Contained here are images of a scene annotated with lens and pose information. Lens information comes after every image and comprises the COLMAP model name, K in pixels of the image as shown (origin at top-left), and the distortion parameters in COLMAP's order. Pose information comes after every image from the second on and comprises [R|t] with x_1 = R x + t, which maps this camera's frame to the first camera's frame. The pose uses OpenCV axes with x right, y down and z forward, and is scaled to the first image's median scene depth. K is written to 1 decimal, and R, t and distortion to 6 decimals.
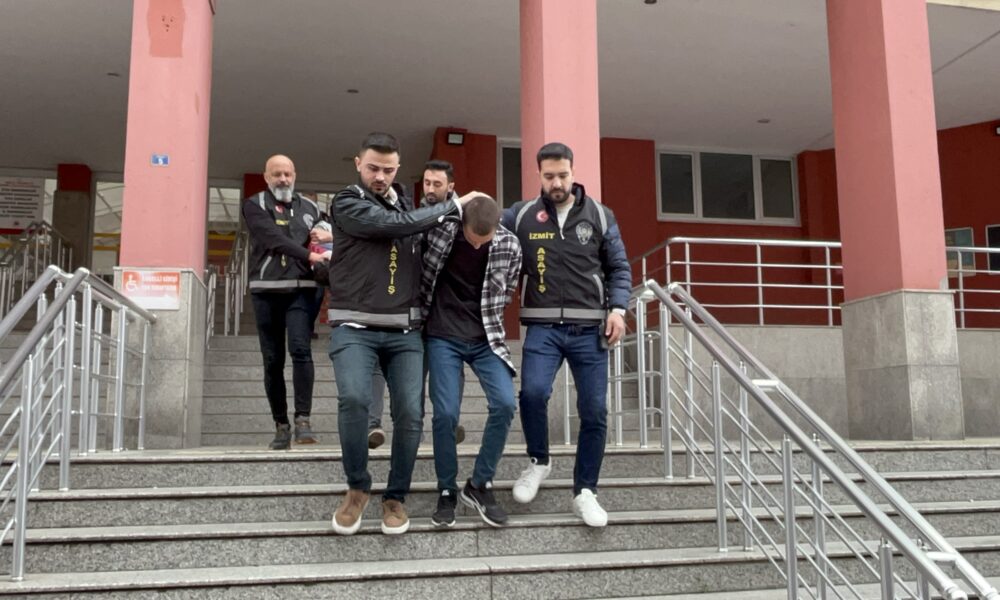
lens RADIAL K [[900.2, 0, 506.3], [0, 900.2, 303.8], [0, 0, 1]] dist [0.027142, -0.058592]
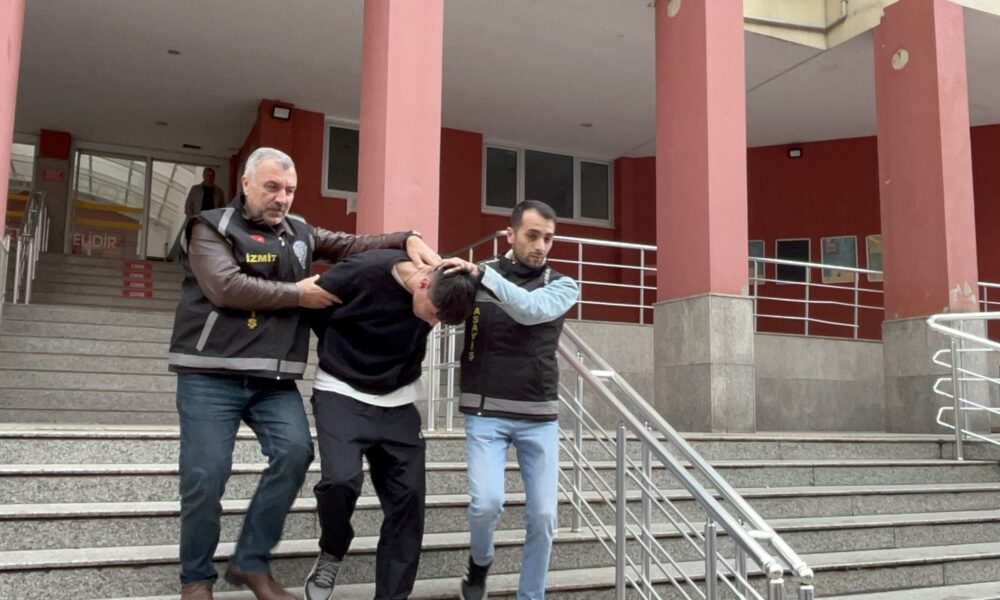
lens RADIAL K [[900.2, 0, 506.3], [0, 900.2, 303.8], [0, 0, 1]] dist [0.027142, -0.058592]
pose [[0.976152, 0.051820, 0.210813, -0.044343], [-0.054619, 0.998479, 0.007473, 0.003587], [-0.210105, -0.018810, 0.977498, -0.007862]]
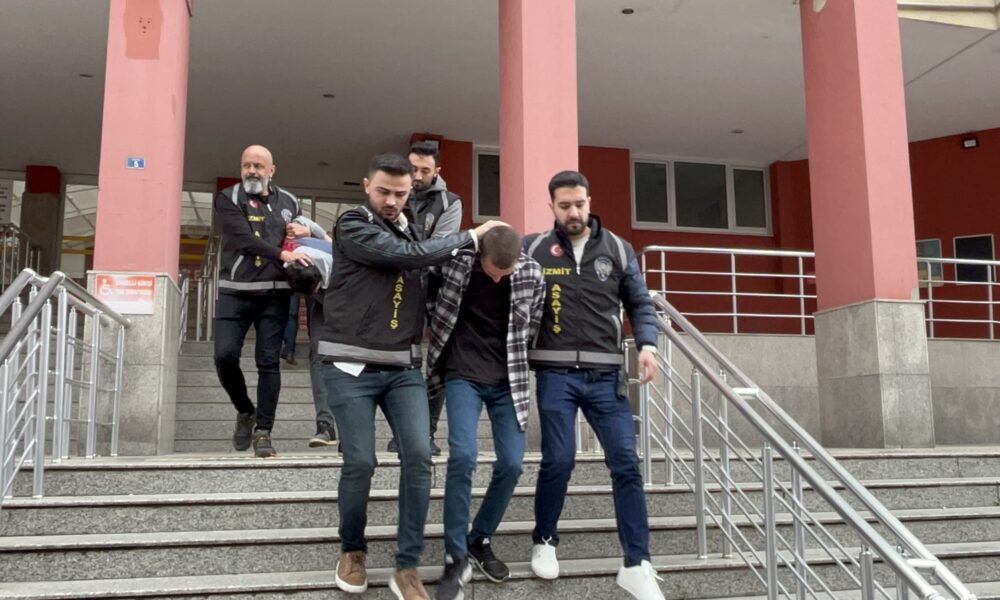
lens RADIAL K [[900.2, 0, 506.3], [0, 900.2, 303.8], [0, 0, 1]] dist [0.027142, -0.058592]
pose [[0.999477, 0.007112, 0.031550, -0.011319], [-0.006875, 0.999947, -0.007619, -0.000308], [-0.031603, 0.007398, 0.999473, -0.000399]]
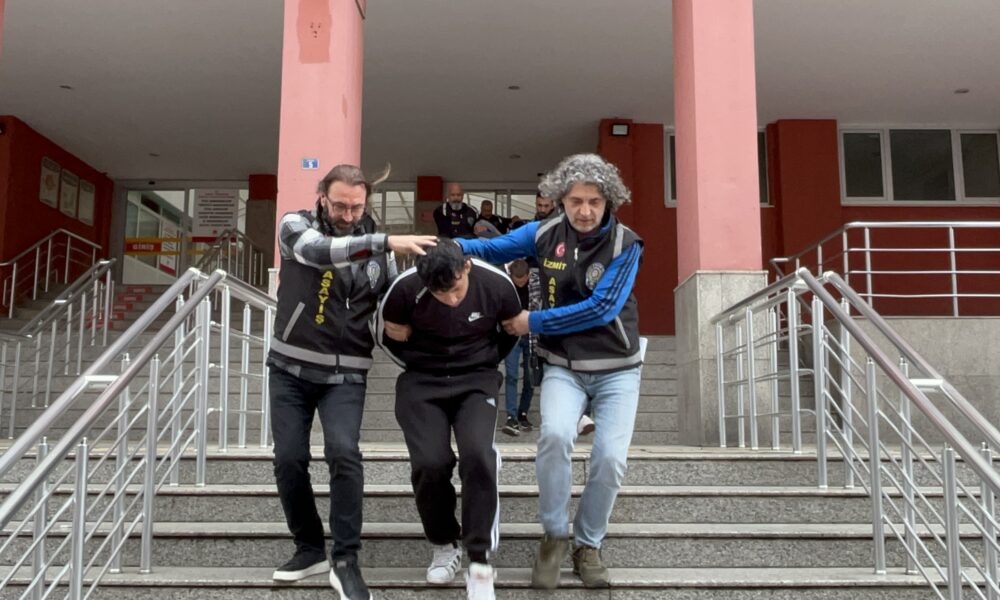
lens RADIAL K [[900.2, 0, 506.3], [0, 900.2, 303.8], [0, 0, 1]] dist [0.027142, -0.058592]
pose [[0.978443, -0.016527, -0.205853, 0.063170], [0.017296, 0.999849, 0.001939, 0.002940], [0.205790, -0.005458, 0.978581, 0.059172]]
